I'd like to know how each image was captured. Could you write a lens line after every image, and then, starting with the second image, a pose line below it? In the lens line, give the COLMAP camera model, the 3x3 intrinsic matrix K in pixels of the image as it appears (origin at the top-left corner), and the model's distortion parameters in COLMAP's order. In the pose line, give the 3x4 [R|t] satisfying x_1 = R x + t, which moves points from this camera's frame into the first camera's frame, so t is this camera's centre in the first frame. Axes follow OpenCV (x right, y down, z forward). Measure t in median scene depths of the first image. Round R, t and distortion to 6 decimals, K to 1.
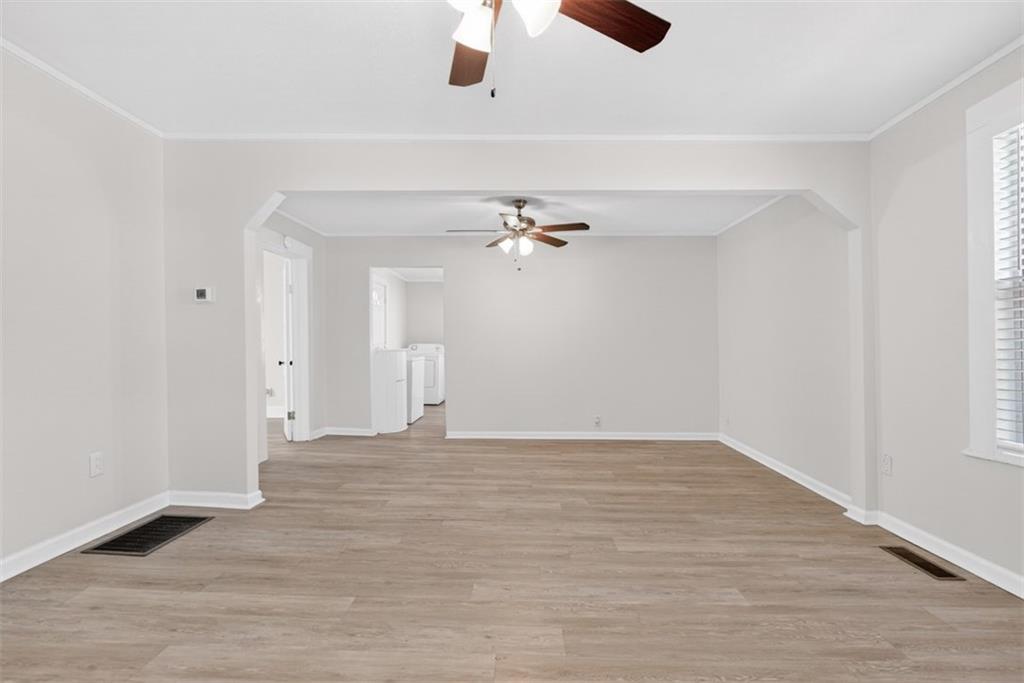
lens RADIAL K [[461.4, 0, 515.9], [0, 461.4, 348.3], [0, 0, 1]] dist [-0.007621, 0.002658]
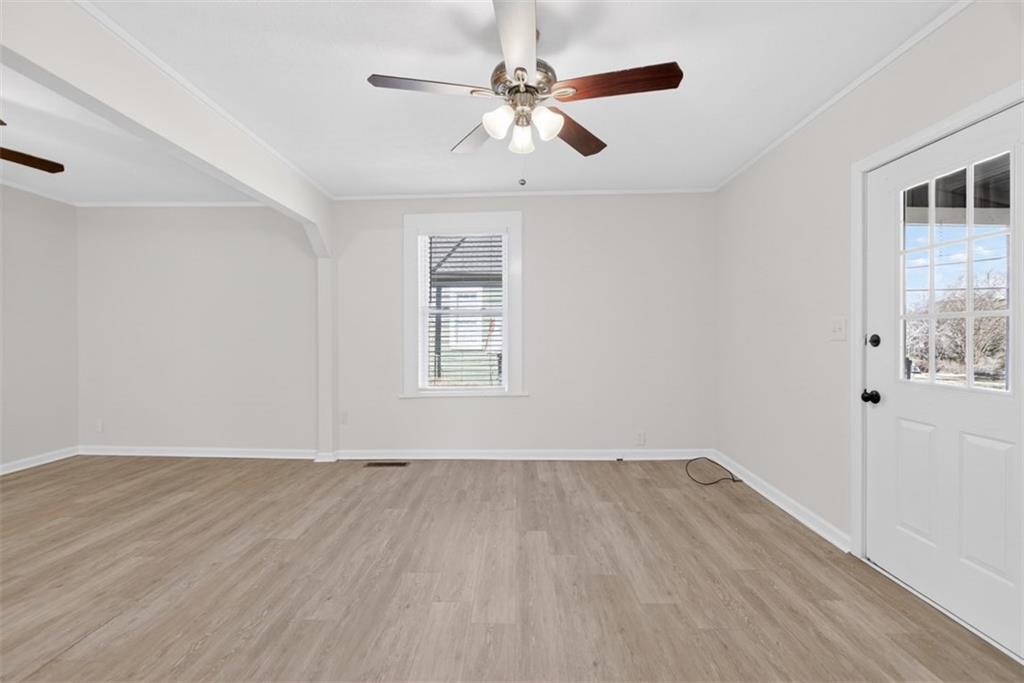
lens RADIAL K [[461.4, 0, 502.6], [0, 461.4, 333.9], [0, 0, 1]] dist [-0.007621, 0.002658]
pose [[-0.004629, 0.008648, 0.999952, -0.680858], [-0.000834, 0.999962, -0.008652, -0.010088], [-0.999989, -0.000874, -0.004622, 0.450992]]
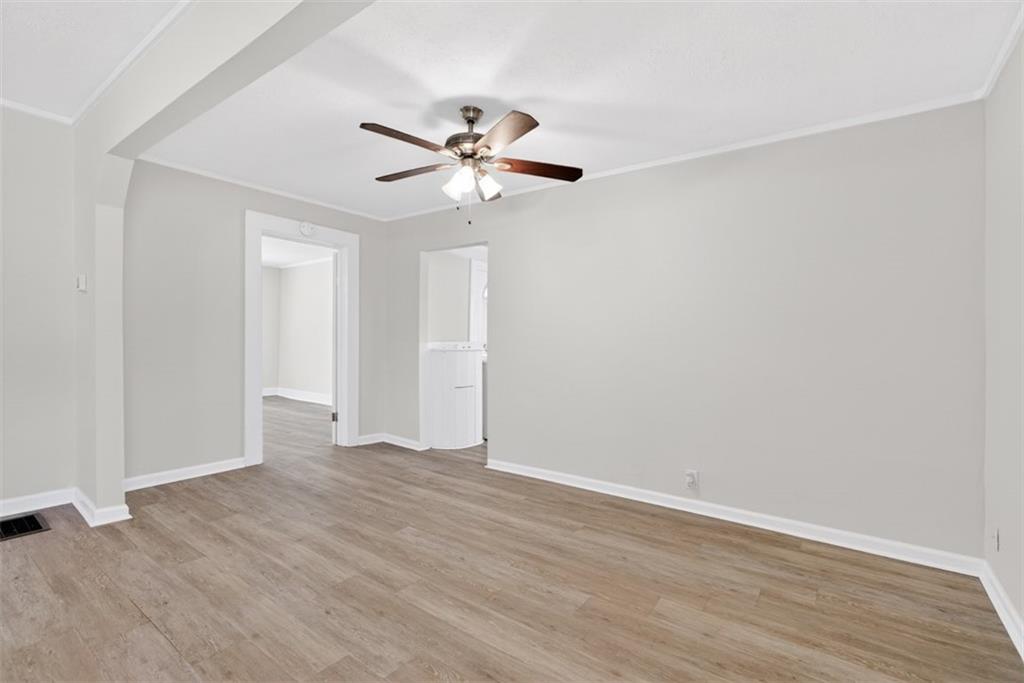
lens RADIAL K [[461.4, 0, 517.9], [0, 461.4, 344.4], [0, 0, 1]] dist [-0.007621, 0.002658]
pose [[0.829551, 0.014040, -0.558254, 0.568363], [-0.020840, 0.999766, -0.005825, -0.005596], [0.558042, 0.016466, 0.829649, 0.728815]]
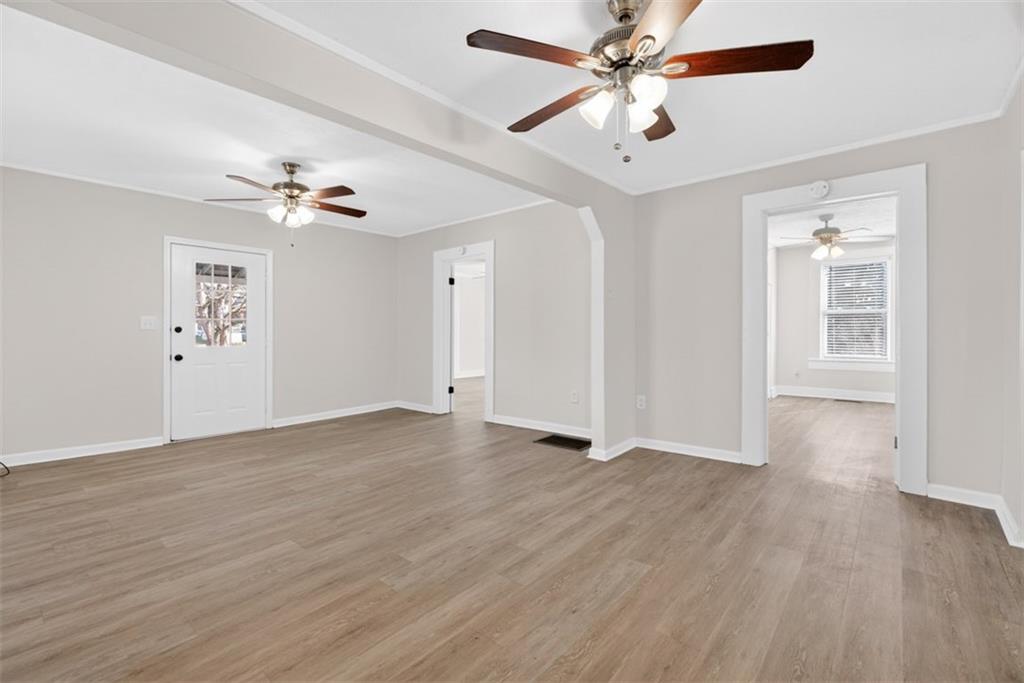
lens RADIAL K [[461.4, 0, 505.4], [0, 461.4, 334.4], [0, 0, 1]] dist [-0.007621, 0.002658]
pose [[-0.631690, 0.006296, -0.775195, 0.579144], [-0.004320, 0.999923, 0.011641, -0.012987], [0.775209, 0.010702, -0.631614, 1.650084]]
